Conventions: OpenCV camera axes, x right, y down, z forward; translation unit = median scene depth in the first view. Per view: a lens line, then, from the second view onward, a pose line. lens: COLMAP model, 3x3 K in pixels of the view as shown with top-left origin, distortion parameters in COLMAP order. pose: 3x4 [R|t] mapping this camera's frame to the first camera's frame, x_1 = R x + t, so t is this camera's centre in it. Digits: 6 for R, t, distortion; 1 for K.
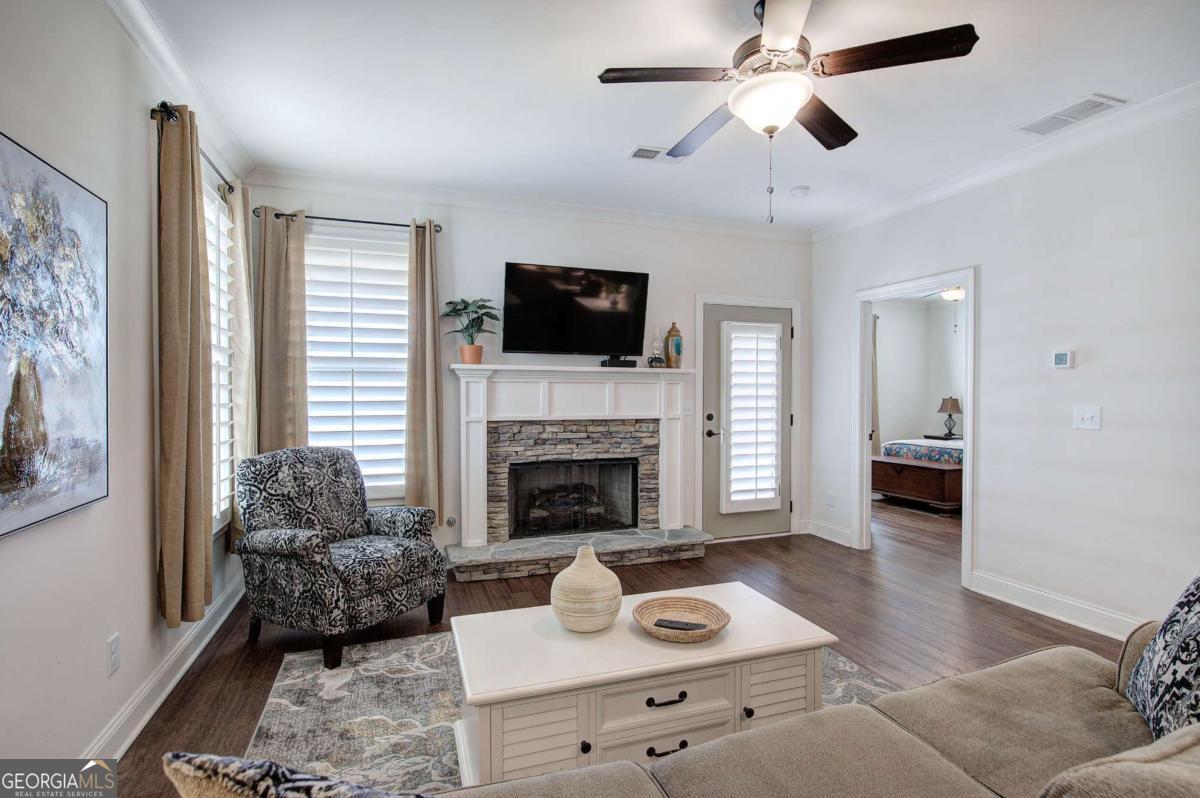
lens RADIAL K [[584.5, 0, 604.1], [0, 584.5, 397.5], [0, 0, 1]] dist [0.006481, 0.000071]
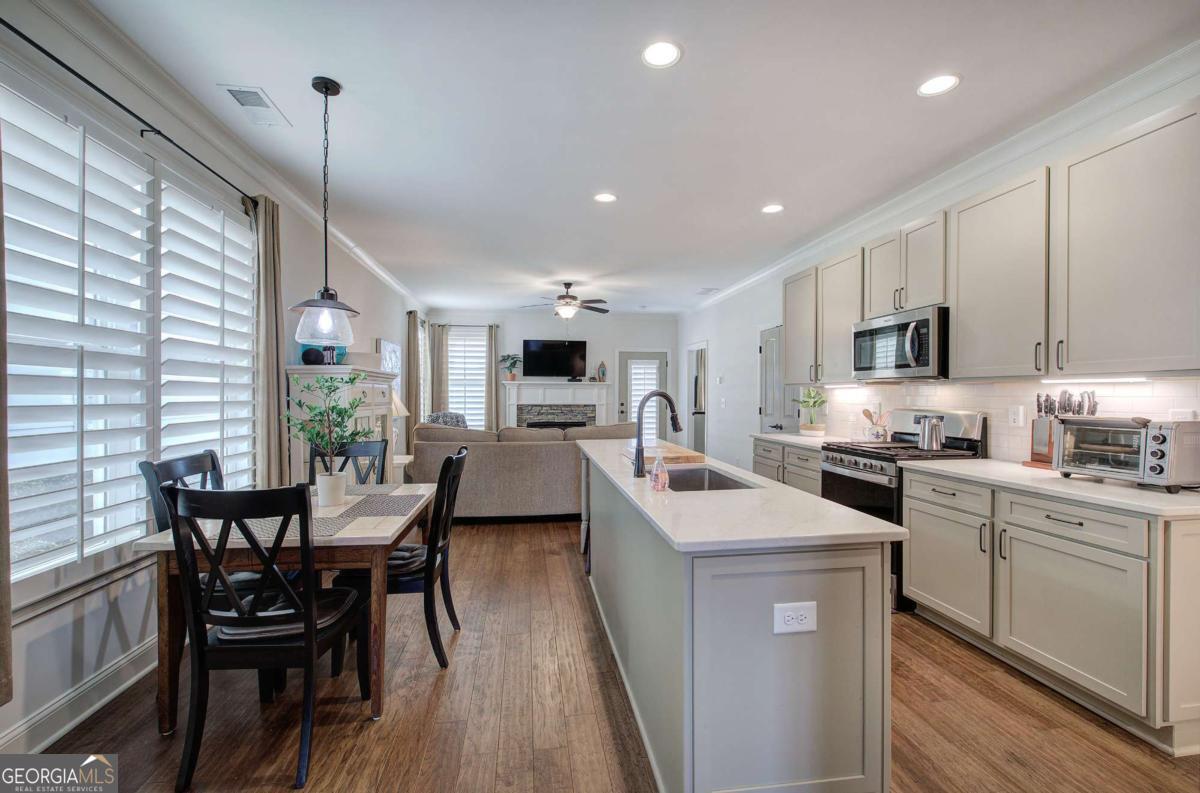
lens RADIAL K [[519.0, 0, 593.5], [0, 519.0, 394.3], [0, 0, 1]] dist [-0.001722, 0.000789]
pose [[0.977204, 0.003693, -0.212269, 0.568759], [-0.004609, 0.999982, -0.003819, 0.004937], [0.212251, 0.004710, 0.977204, -1.040037]]
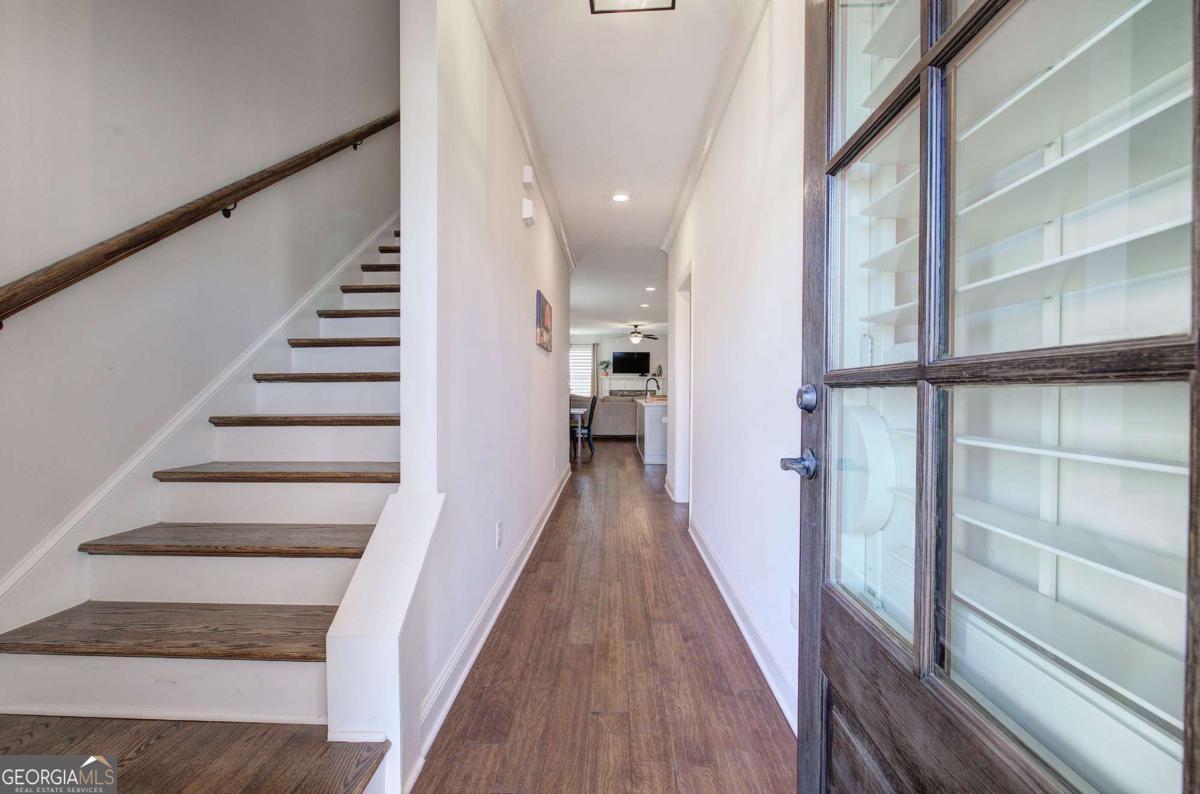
lens RADIAL K [[519.0, 0, 599.7], [0, 519.0, 394.1], [0, 0, 1]] dist [-0.001722, 0.000789]
pose [[0.932452, 0.006503, -0.361234, 1.064695], [-0.006264, 0.999979, 0.001834, 0.063718], [0.361238, 0.000552, 0.932473, -2.447824]]
